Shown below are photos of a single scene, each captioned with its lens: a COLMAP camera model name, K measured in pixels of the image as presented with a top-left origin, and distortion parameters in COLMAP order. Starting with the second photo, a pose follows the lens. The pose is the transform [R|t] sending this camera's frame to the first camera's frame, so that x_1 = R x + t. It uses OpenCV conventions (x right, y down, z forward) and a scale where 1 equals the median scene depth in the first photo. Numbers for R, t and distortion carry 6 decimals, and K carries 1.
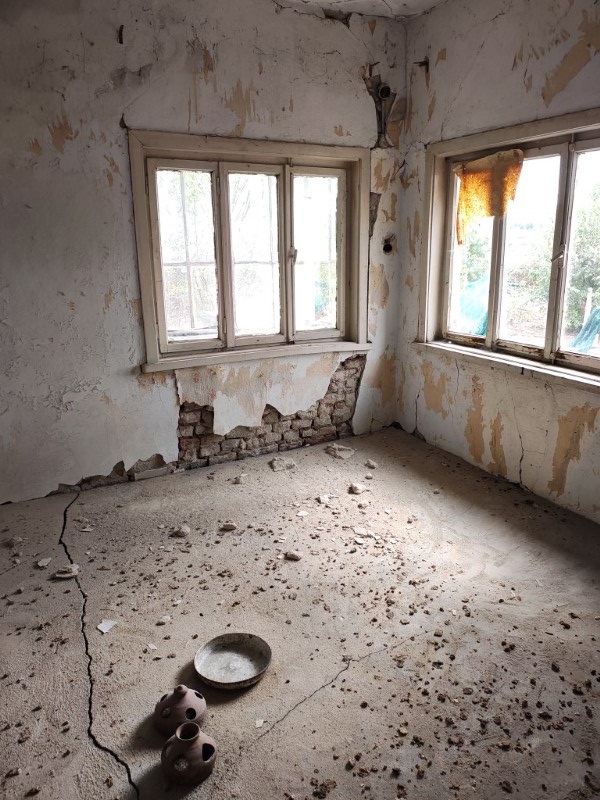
lens RADIAL K [[575.0, 0, 300.5], [0, 575.0, 396.6], [0, 0, 1]] dist [0.022909, -0.051151]
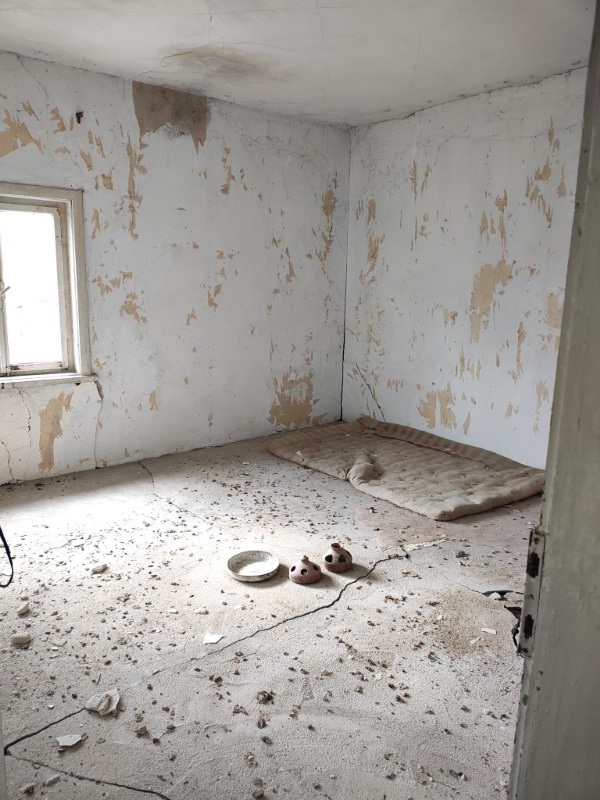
lens RADIAL K [[575.0, 0, 292.2], [0, 575.0, 398.0], [0, 0, 1]] dist [0.022909, -0.051151]
pose [[-0.190896, -0.192925, 0.962465, -1.137133], [0.243122, 0.940654, 0.236774, -0.203308], [-0.951026, 0.279196, -0.132663, 0.769655]]
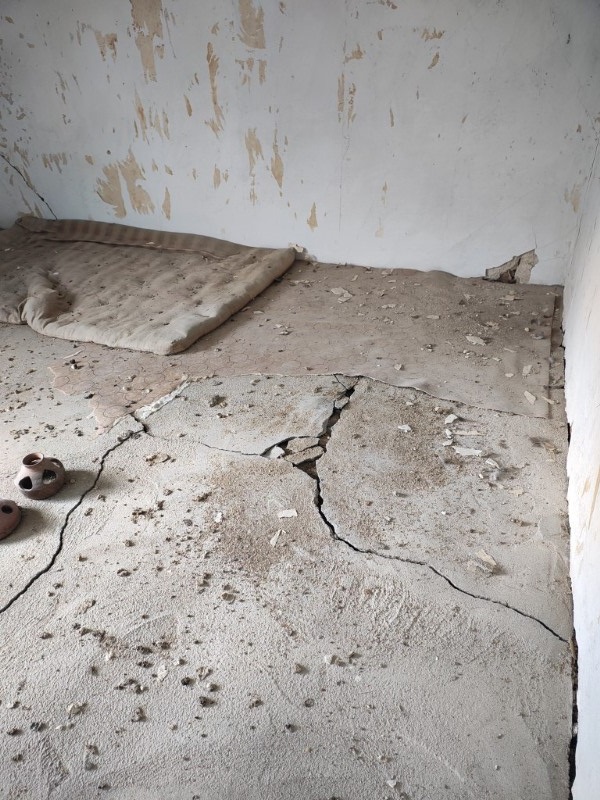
lens RADIAL K [[575.0, 0, 300.8], [0, 575.0, 405.9], [0, 0, 1]] dist [0.022909, -0.051151]
pose [[-0.682476, -0.395458, 0.614686, -0.745379], [0.210270, 0.699210, 0.683295, -0.093788], [-0.700010, 0.595582, -0.394041, 0.626536]]
